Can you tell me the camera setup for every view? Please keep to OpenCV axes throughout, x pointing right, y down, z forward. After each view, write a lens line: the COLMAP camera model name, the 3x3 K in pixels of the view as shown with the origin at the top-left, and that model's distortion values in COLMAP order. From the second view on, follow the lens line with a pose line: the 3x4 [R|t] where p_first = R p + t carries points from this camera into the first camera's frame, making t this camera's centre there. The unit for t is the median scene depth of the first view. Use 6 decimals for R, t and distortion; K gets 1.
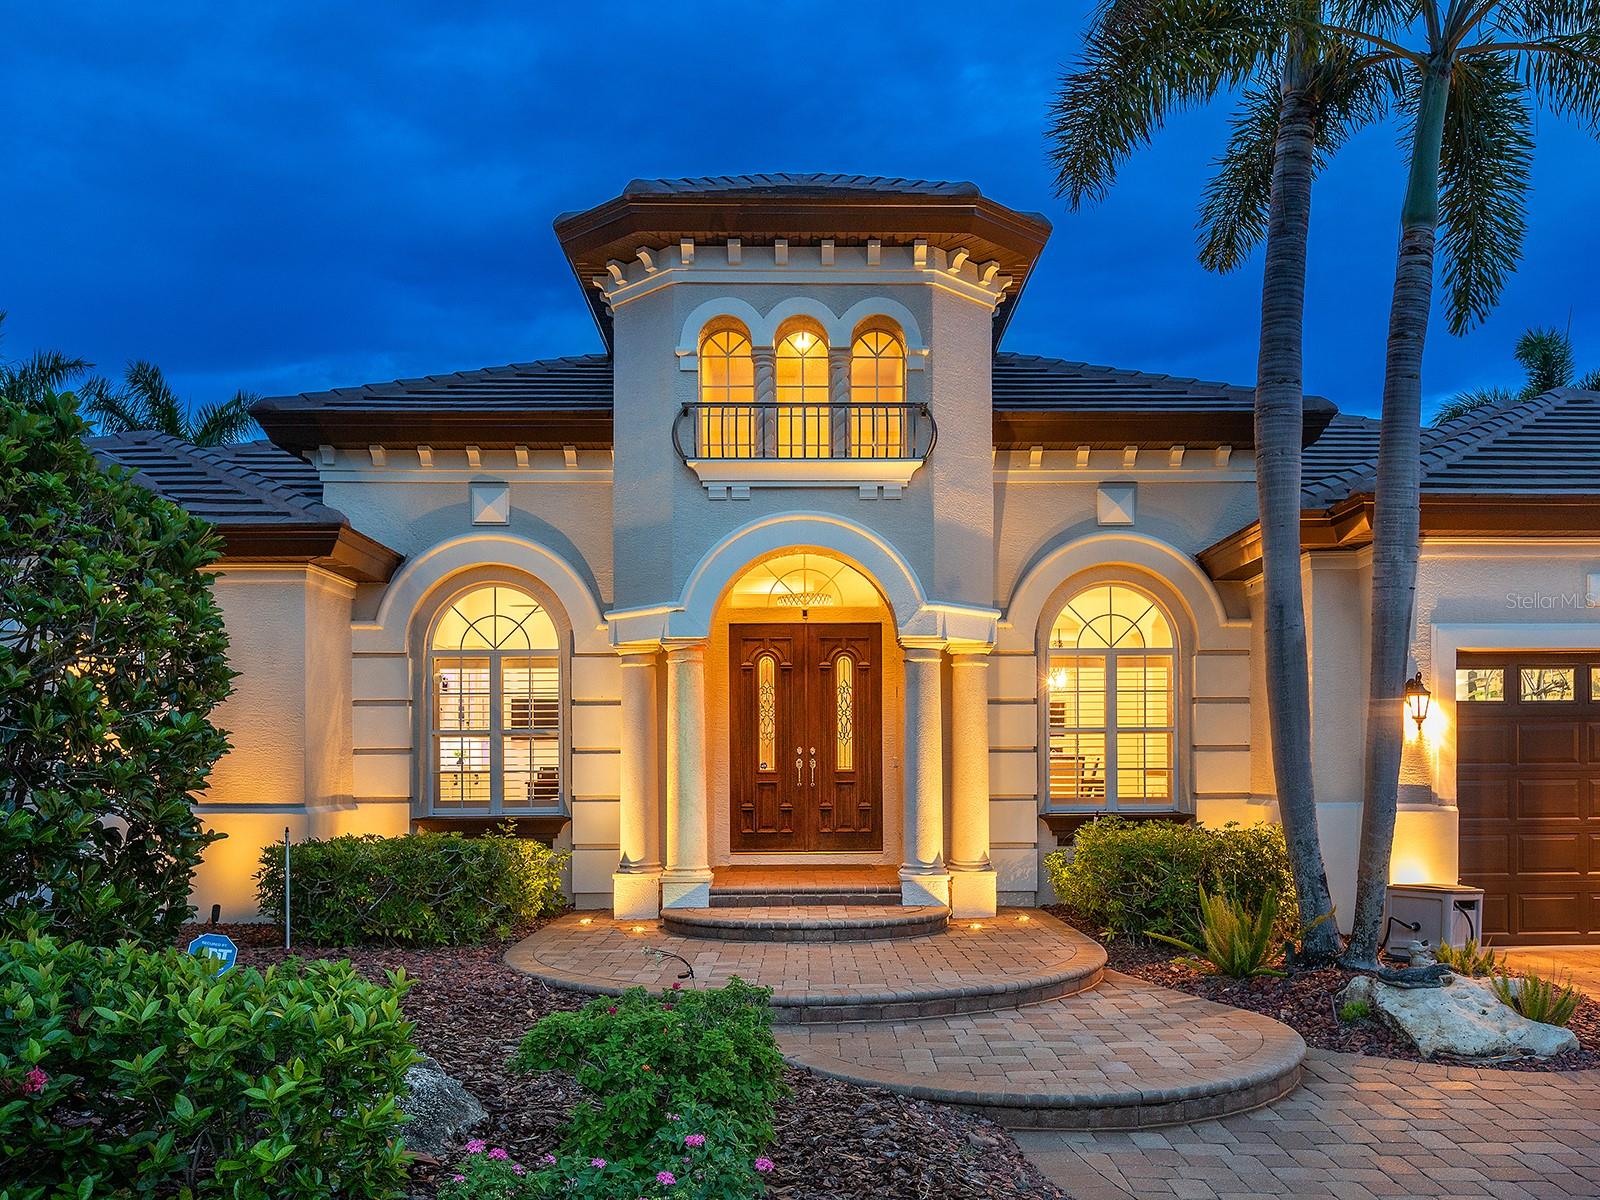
lens RADIAL K [[1540.1, 0, 799.9], [0, 1540.1, 564.5], [0, 0, 1]] dist [-0.000683, -0.021238]
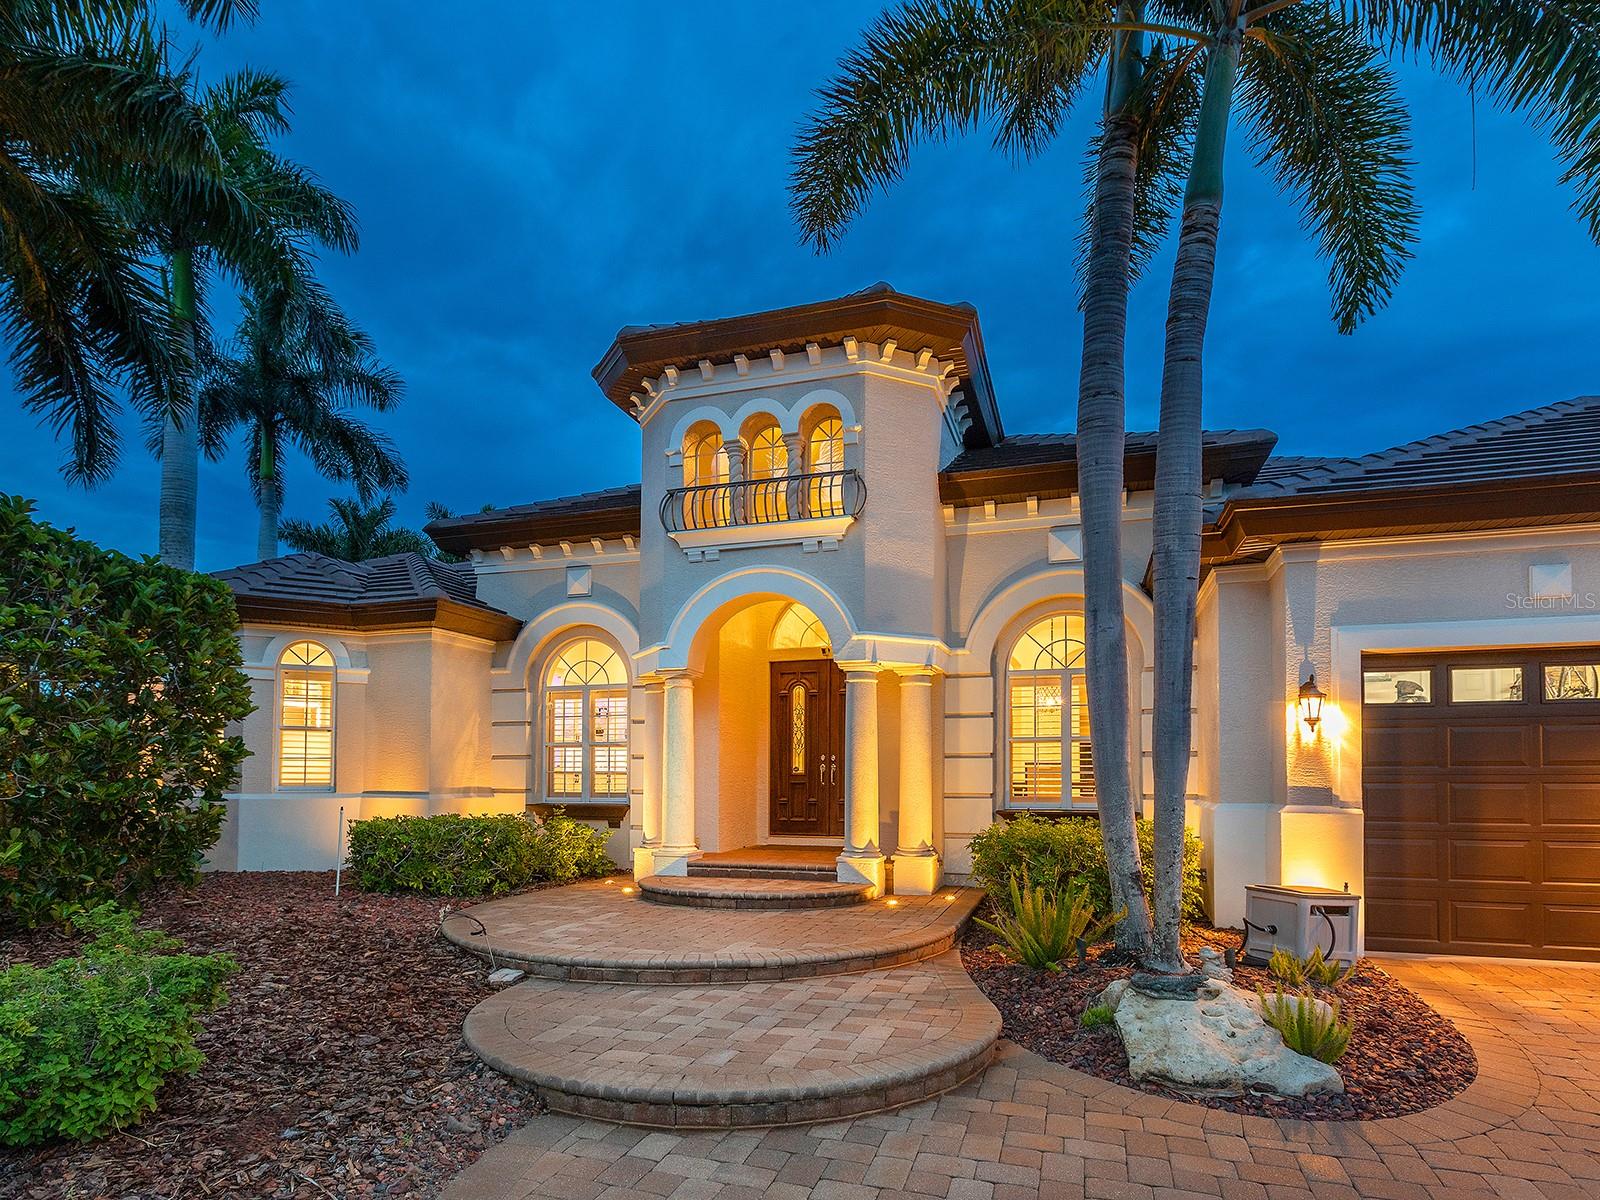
lens RADIAL K [[1029.6, 0, 551.6], [0, 1029.6, 644.7], [0, 0, 1]] dist [-0.007617, 0.004705]
pose [[0.920224, -0.041946, -0.389138, 0.169050], [0.044023, 0.999024, -0.003584, 0.025329], [0.388908, -0.013833, 0.921173, 0.155074]]
